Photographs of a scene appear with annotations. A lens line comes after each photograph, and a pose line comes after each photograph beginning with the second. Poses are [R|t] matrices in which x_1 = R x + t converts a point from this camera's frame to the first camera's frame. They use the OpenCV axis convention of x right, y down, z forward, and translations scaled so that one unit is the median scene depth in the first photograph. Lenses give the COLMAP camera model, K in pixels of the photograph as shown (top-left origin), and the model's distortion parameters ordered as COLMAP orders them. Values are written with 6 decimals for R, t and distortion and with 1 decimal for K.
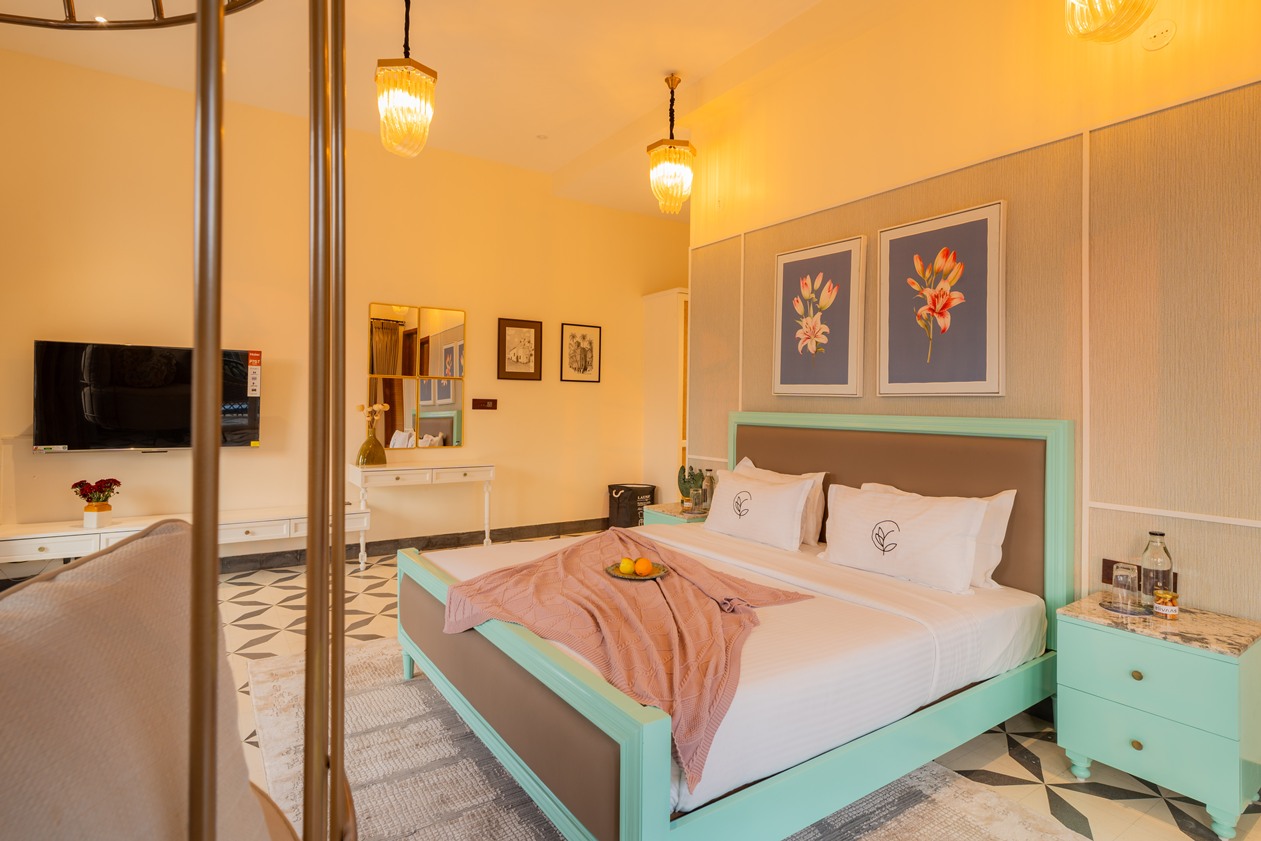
lens RADIAL K [[647.5, 0, 630.2], [0, 647.5, 399.2], [0, 0, 1]] dist [-0.002320, 0.001042]
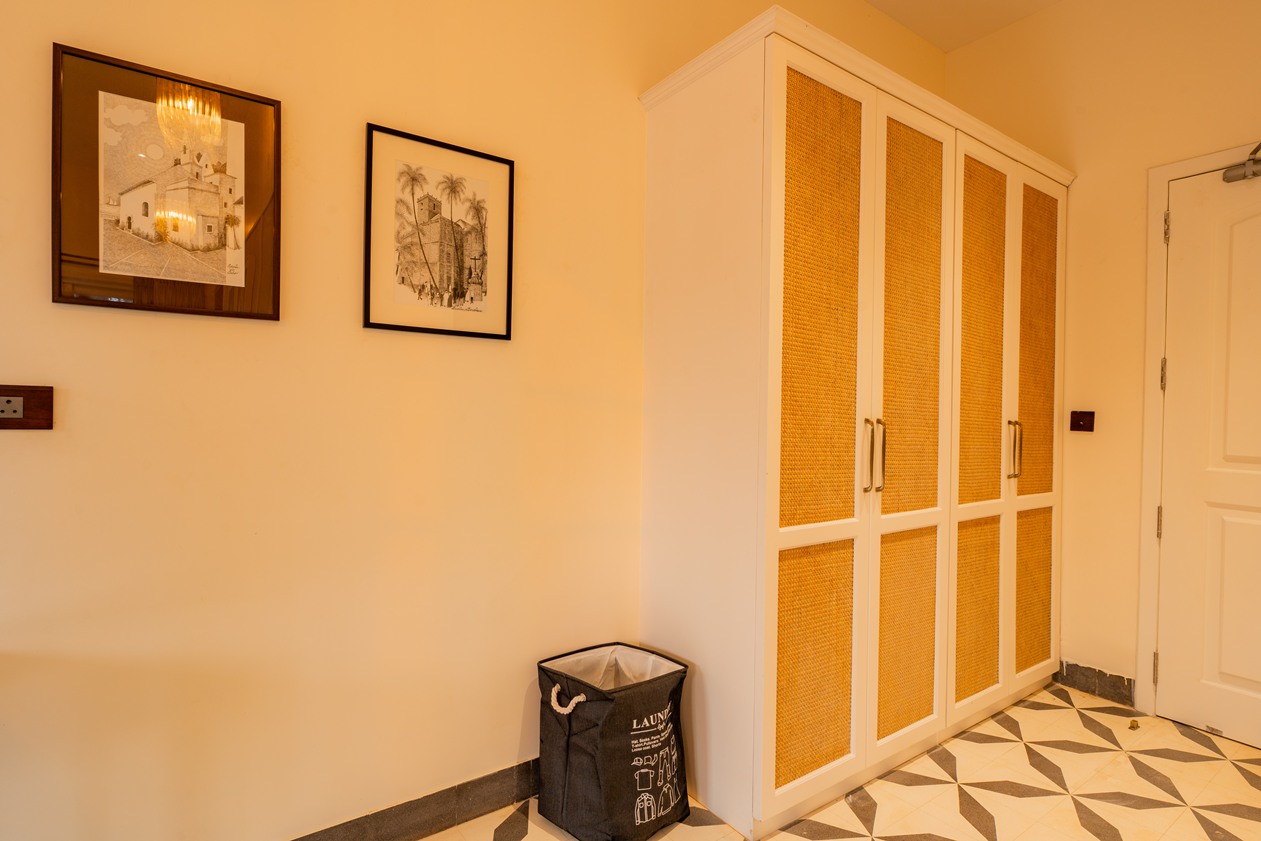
lens RADIAL K [[647.5, 0, 630.7], [0, 647.5, 416.3], [0, 0, 1]] dist [-0.002320, 0.001042]
pose [[0.999144, 0.000465, 0.041365, -0.001965], [-0.001014, 0.999911, 0.013266, 0.009917], [-0.041355, -0.013297, 0.999056, 0.945729]]
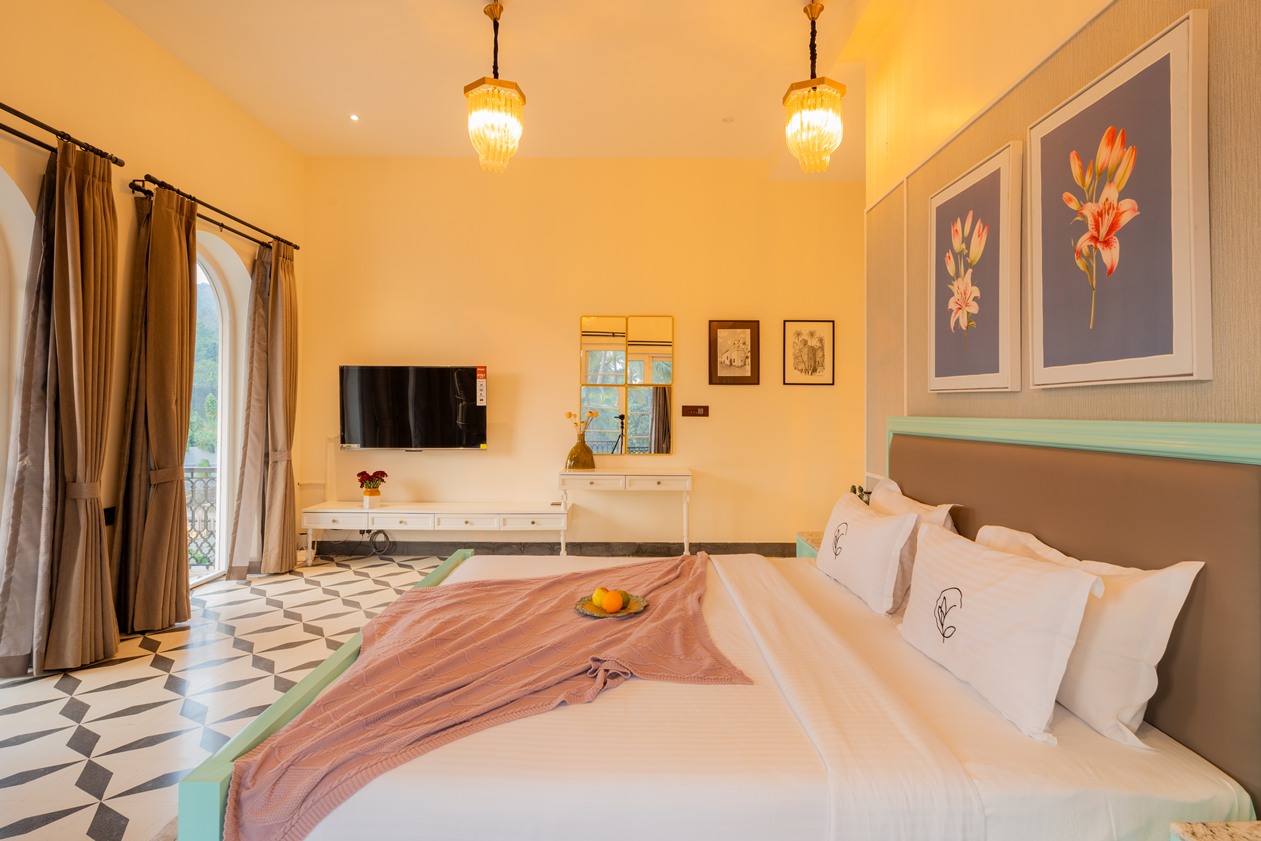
lens RADIAL K [[647.5, 0, 632.6], [0, 647.5, 398.3], [0, 0, 1]] dist [-0.002320, 0.001042]
pose [[0.829178, -0.020442, -0.558611, 0.293390], [0.010890, 0.999732, -0.020420, 0.009310], [0.558878, 0.010849, 0.829179, 0.186533]]
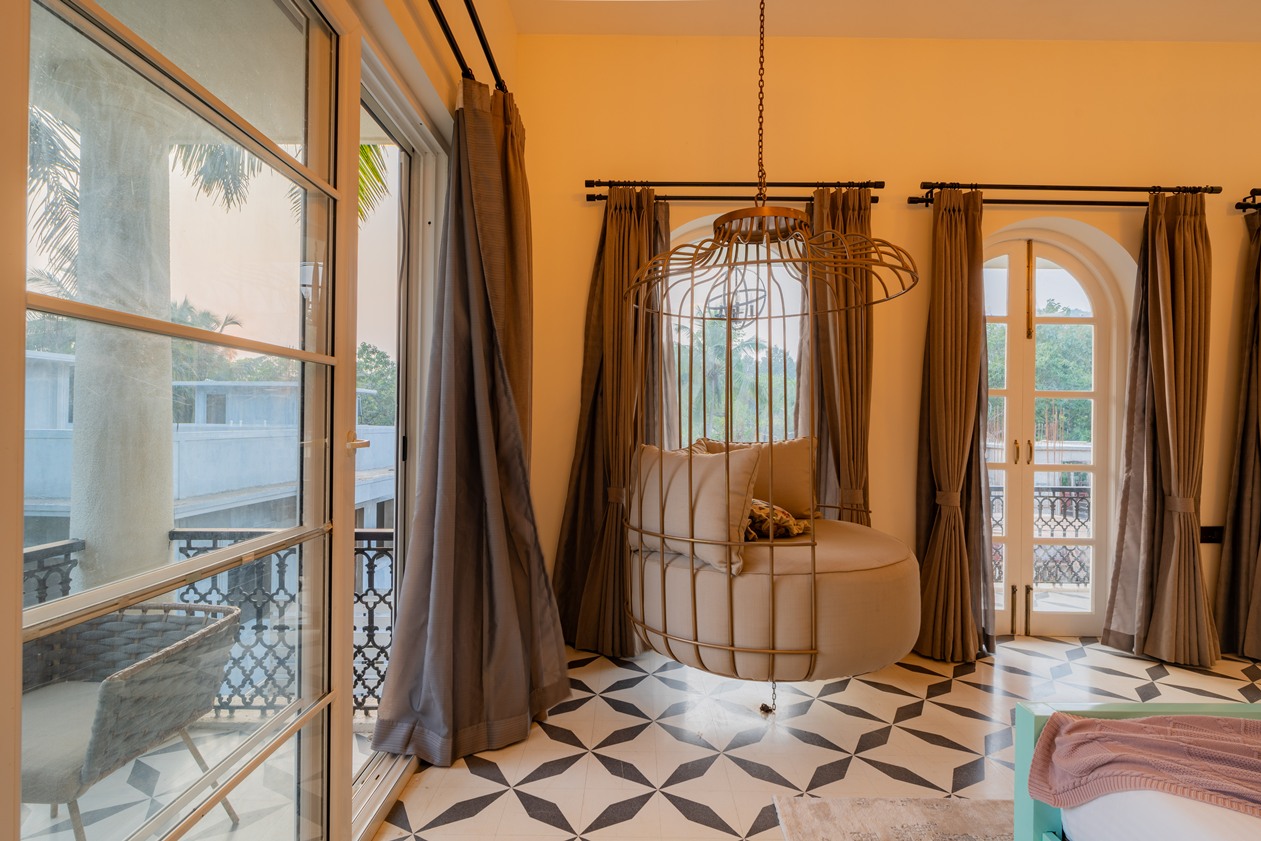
lens RADIAL K [[647.5, 0, 626.7], [0, 647.5, 419.7], [0, 0, 1]] dist [-0.002320, 0.001042]
pose [[-0.559374, -0.022676, -0.828605, 0.406392], [-0.013904, 0.999742, -0.017973, 0.010731], [0.828799, 0.001468, -0.559545, 0.318024]]
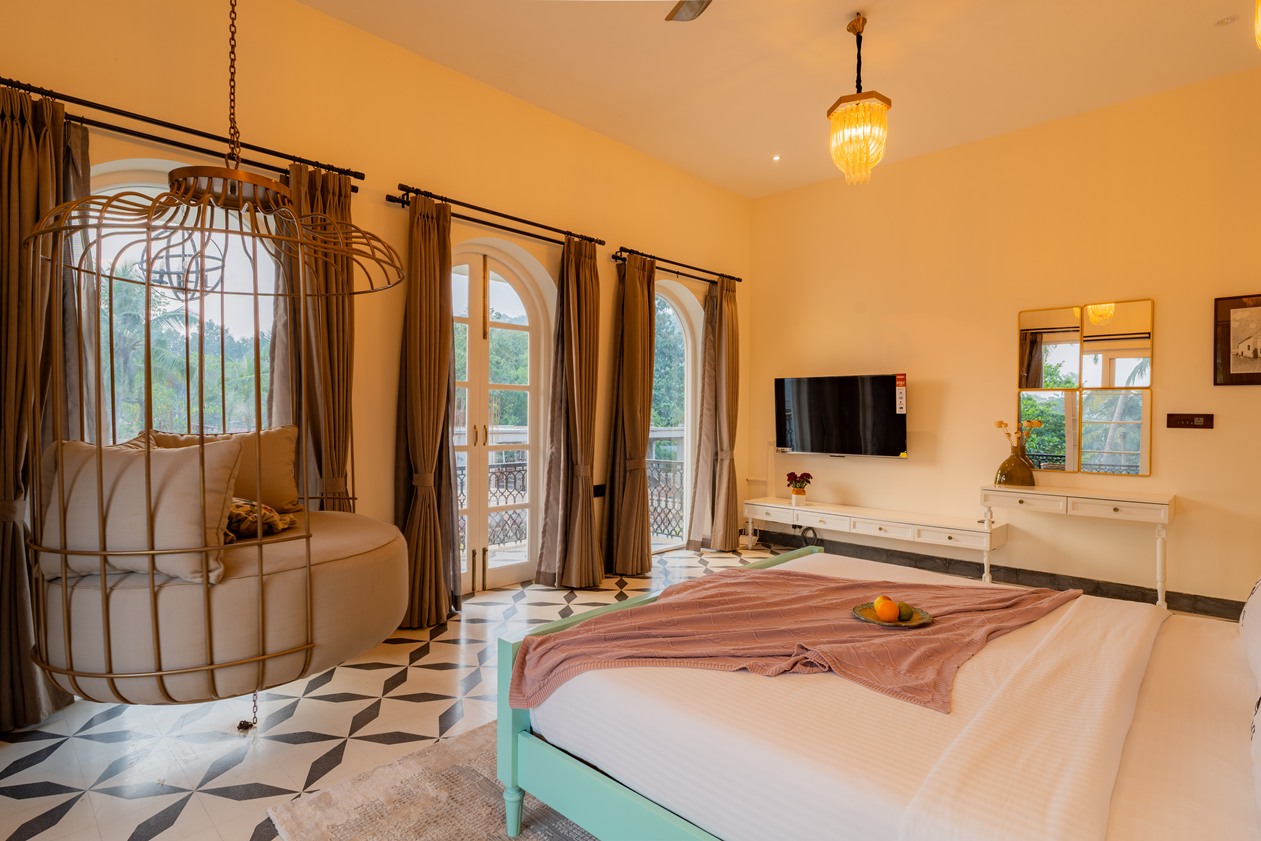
lens RADIAL K [[647.5, 0, 636.9], [0, 647.5, 419.9], [0, 0, 1]] dist [-0.002320, 0.001042]
pose [[0.215508, -0.003598, -0.976495, 0.437015], [0.001157, 0.999993, -0.003429, 0.010443], [0.976501, -0.000391, 0.215511, 0.294572]]
